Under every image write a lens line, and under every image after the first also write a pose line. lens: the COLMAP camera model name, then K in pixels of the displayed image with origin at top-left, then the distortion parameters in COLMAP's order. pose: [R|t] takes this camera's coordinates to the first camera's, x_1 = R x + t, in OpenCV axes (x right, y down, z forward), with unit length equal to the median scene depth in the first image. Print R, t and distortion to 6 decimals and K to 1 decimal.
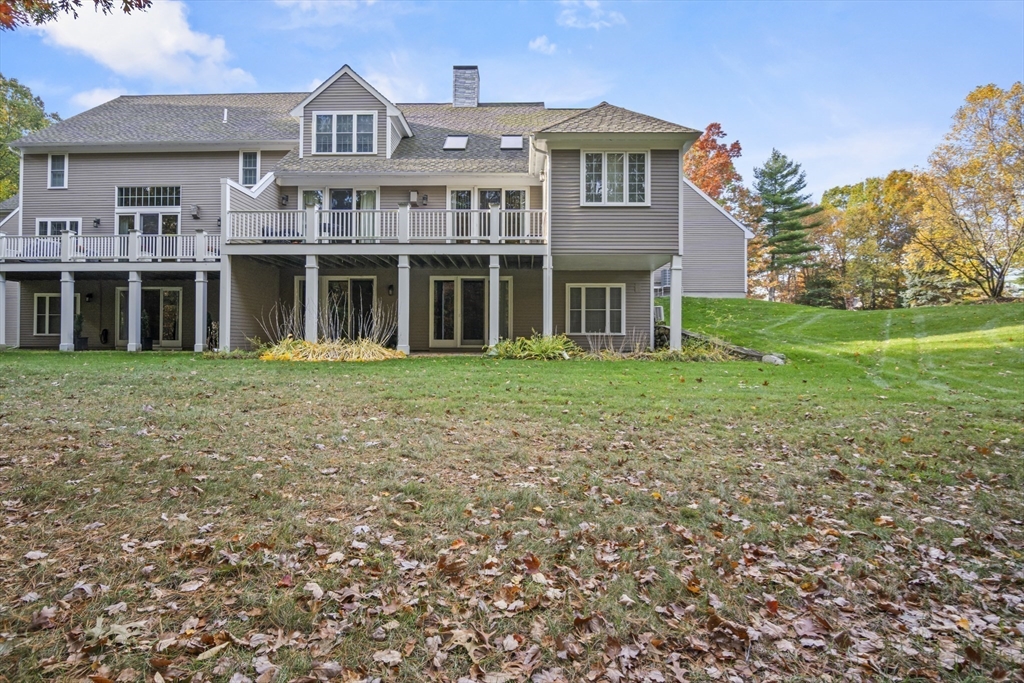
lens RADIAL K [[496.0, 0, 514.9], [0, 496.0, 342.1], [0, 0, 1]] dist [-0.000339, -0.001858]
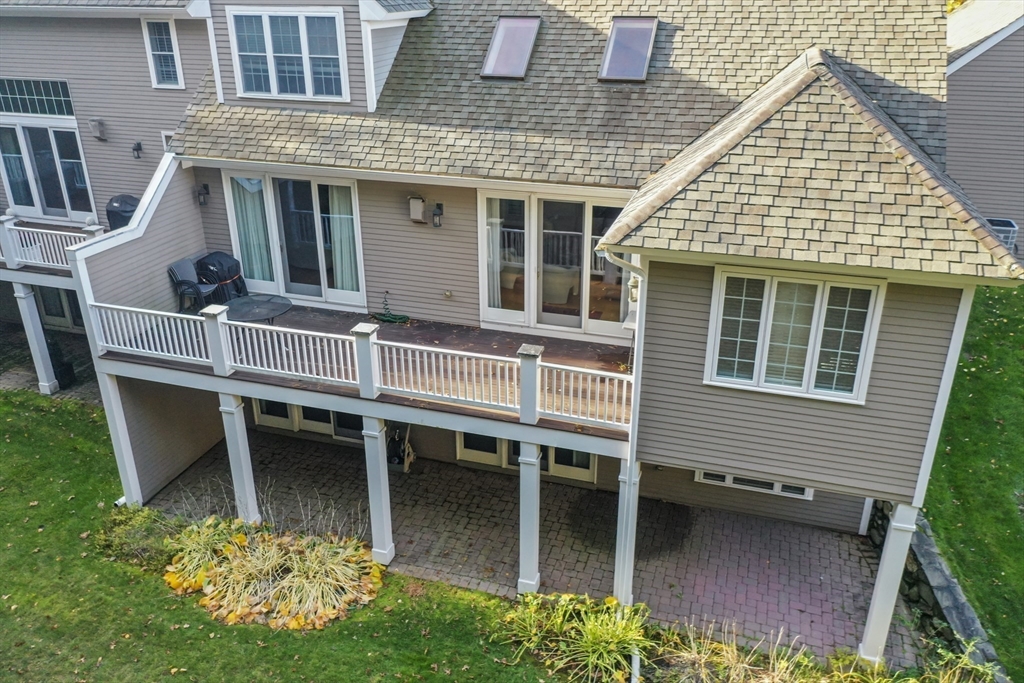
lens RADIAL K [[816.0, 0, 510.7], [0, 816.0, 341.0], [0, 0, 1]] dist [0.018682, 0.007131]
pose [[0.956583, 0.113157, -0.268598, 0.127206], [0.008352, 0.910537, 0.413343, -0.498996], [0.291341, -0.397640, 0.870059, 0.229936]]
